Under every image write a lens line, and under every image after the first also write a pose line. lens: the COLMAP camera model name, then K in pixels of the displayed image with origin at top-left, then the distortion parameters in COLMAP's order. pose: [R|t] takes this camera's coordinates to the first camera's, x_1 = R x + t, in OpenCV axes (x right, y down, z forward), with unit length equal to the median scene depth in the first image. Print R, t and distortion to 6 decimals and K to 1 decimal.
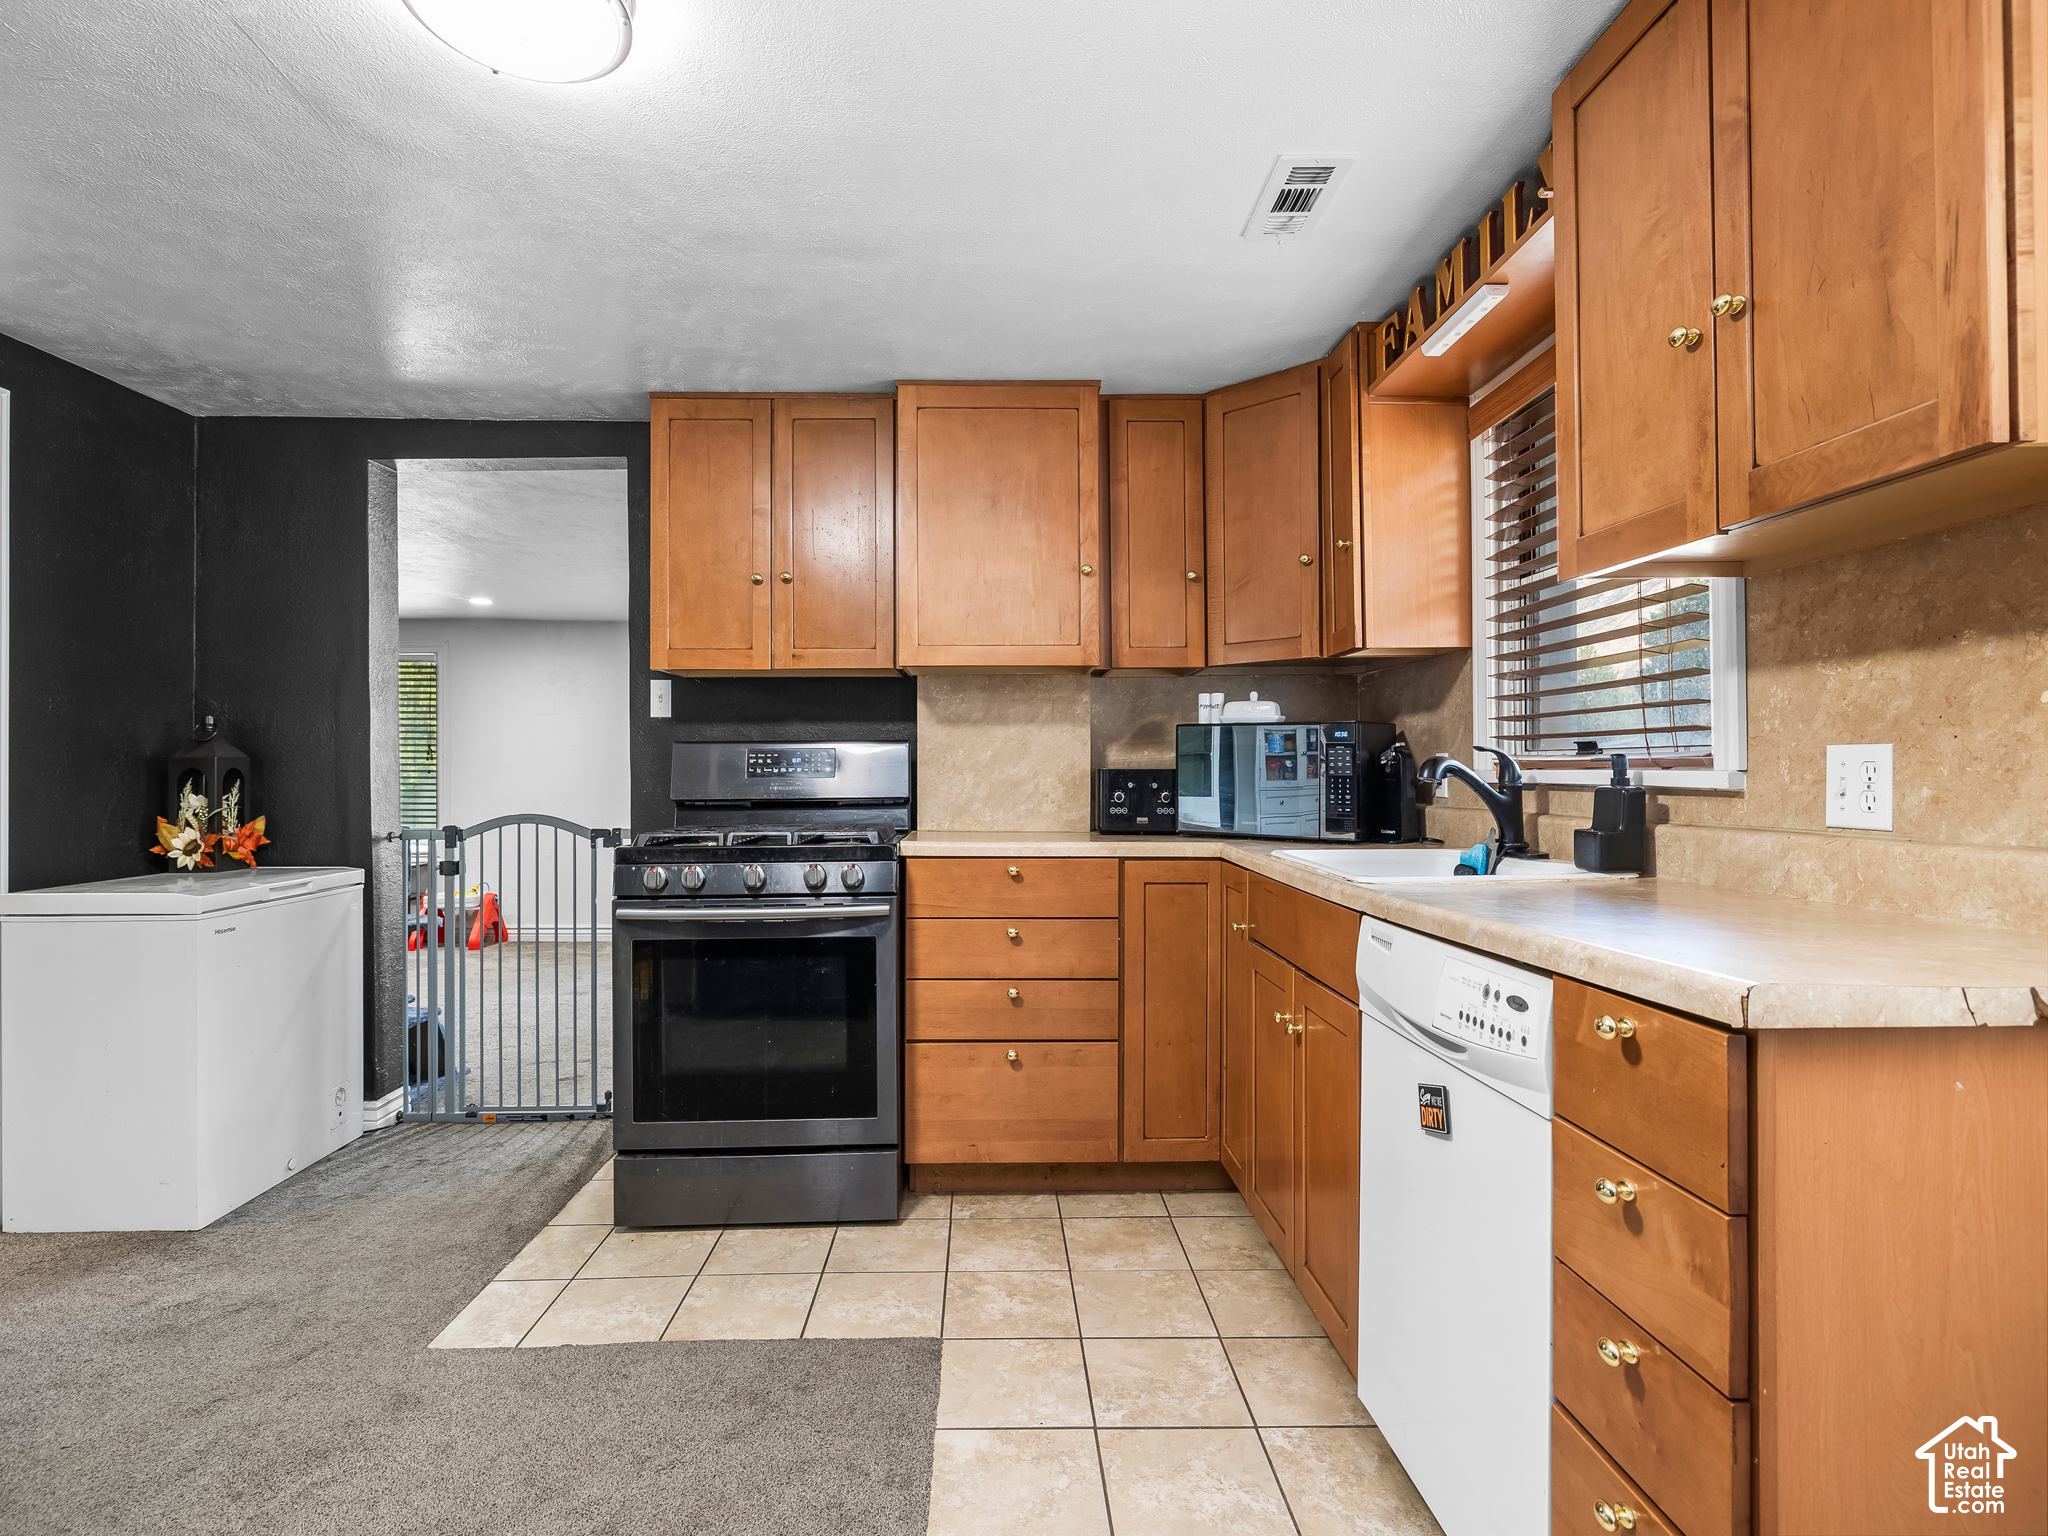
lens RADIAL K [[1029.3, 0, 1024.0], [0, 1029.3, 768.0], [0, 0, 1]] dist [0.000675, 0.000126]
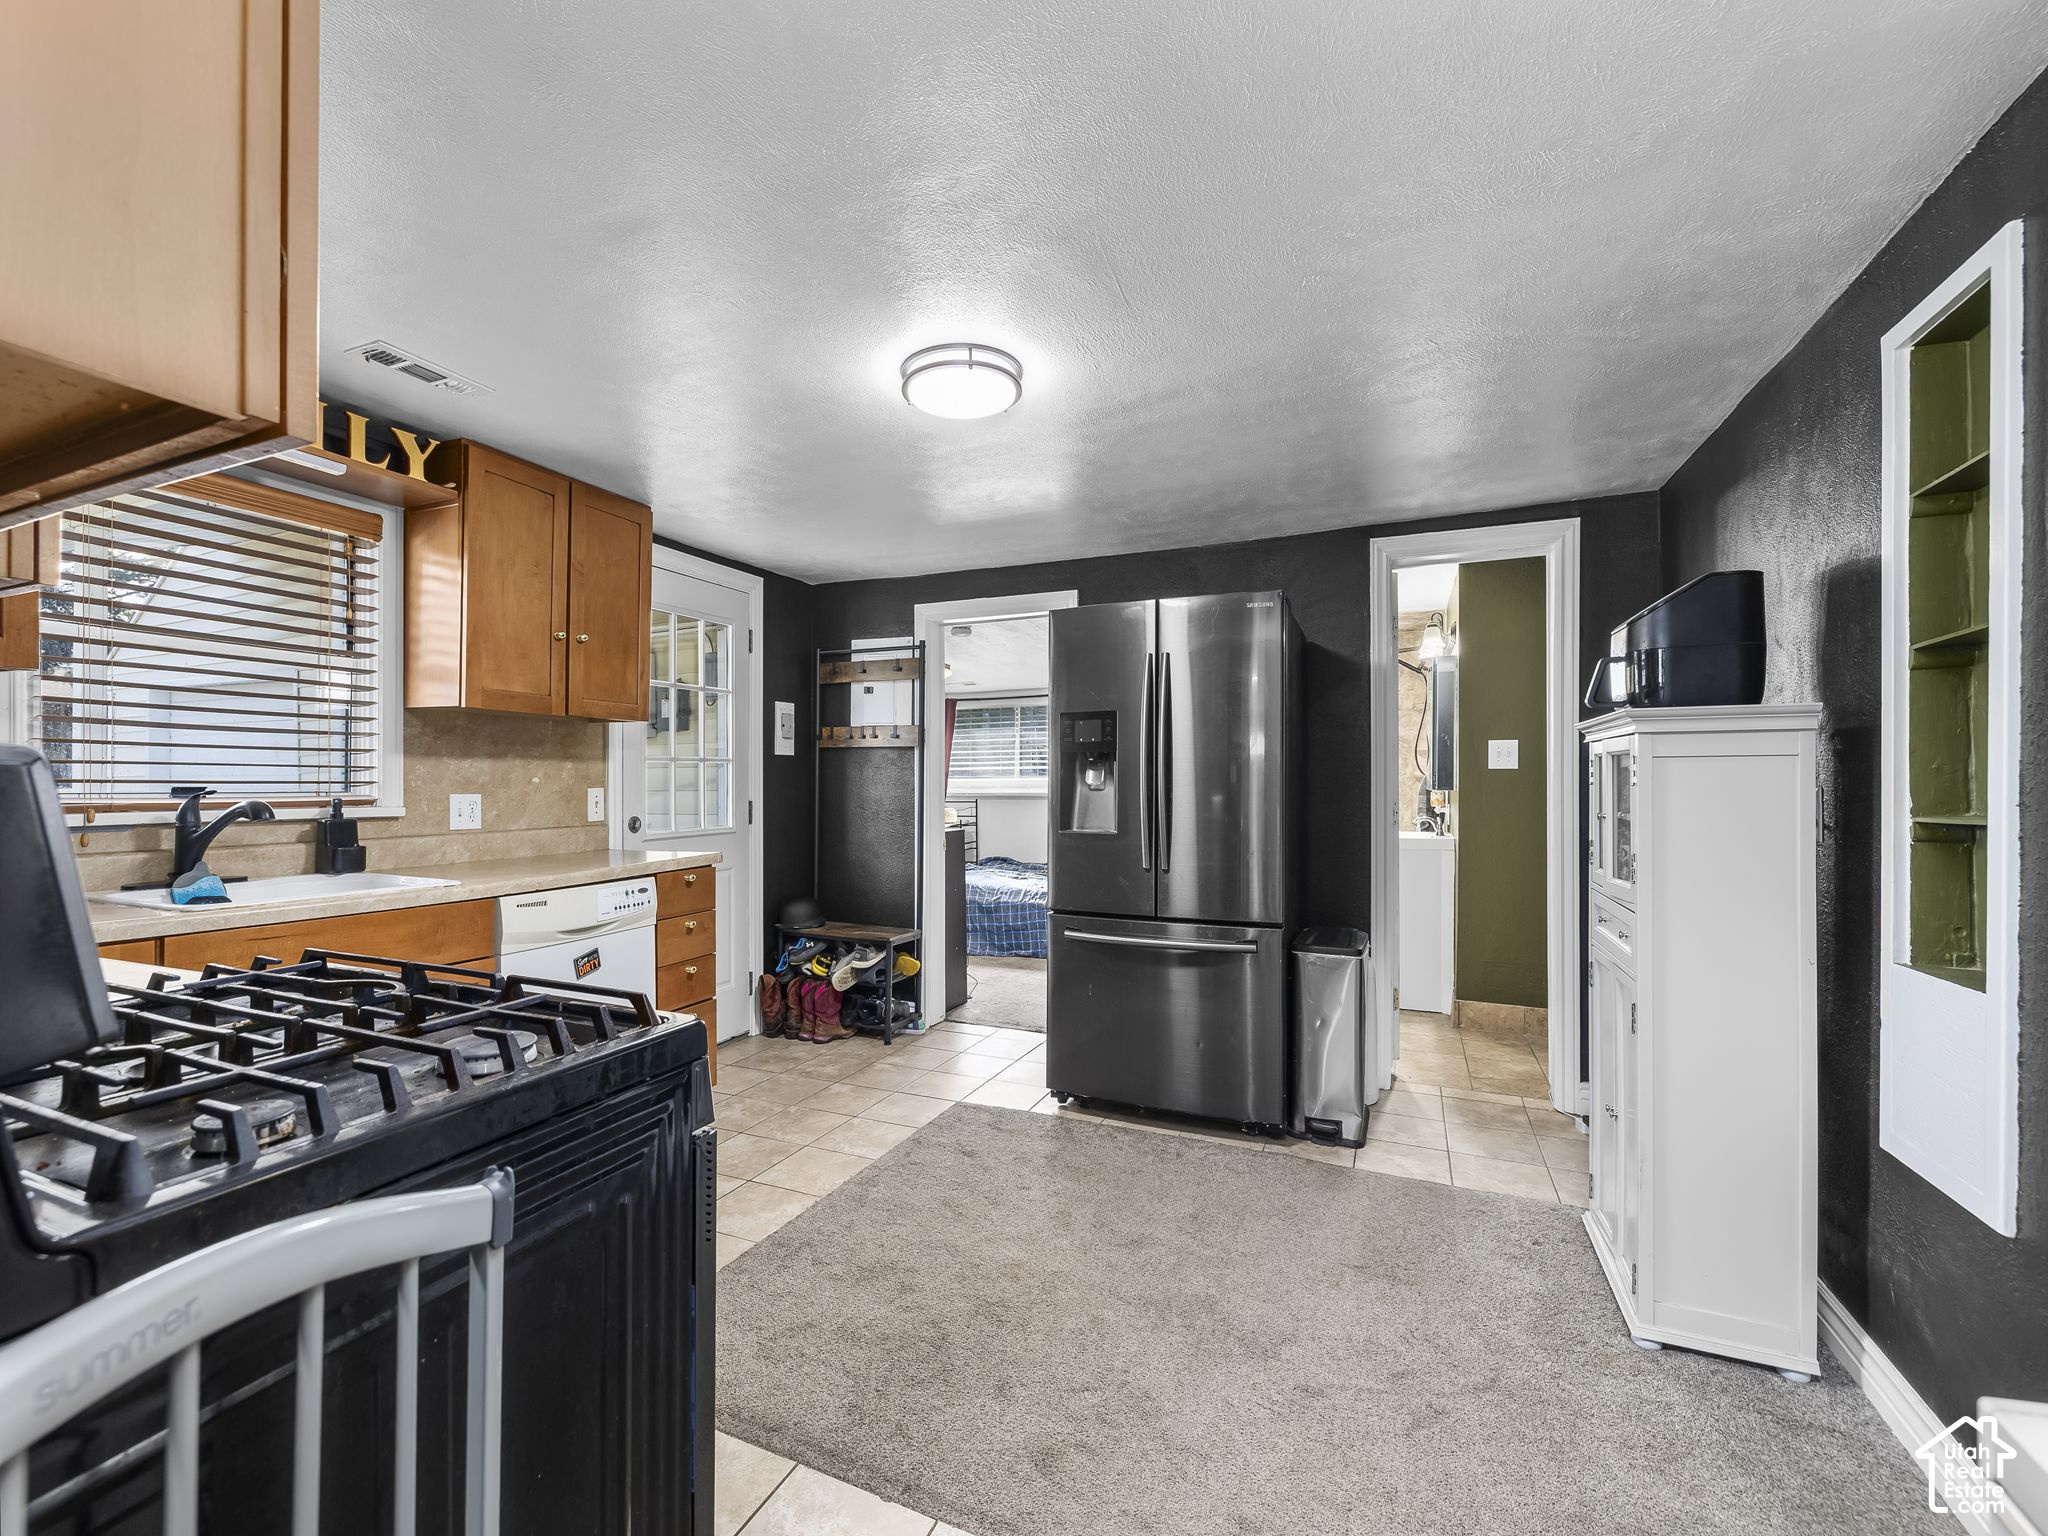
lens RADIAL K [[861.2, 0, 1024.0], [0, 861.2, 768.0], [0, 0, 1]] dist [-0.000119, 0.000116]
pose [[-0.908027, 0.008078, 0.418834, -1.159703], [-0.002014, 0.999718, -0.023649, -0.037596], [-0.418907, -0.022318, -0.907755, 2.196635]]
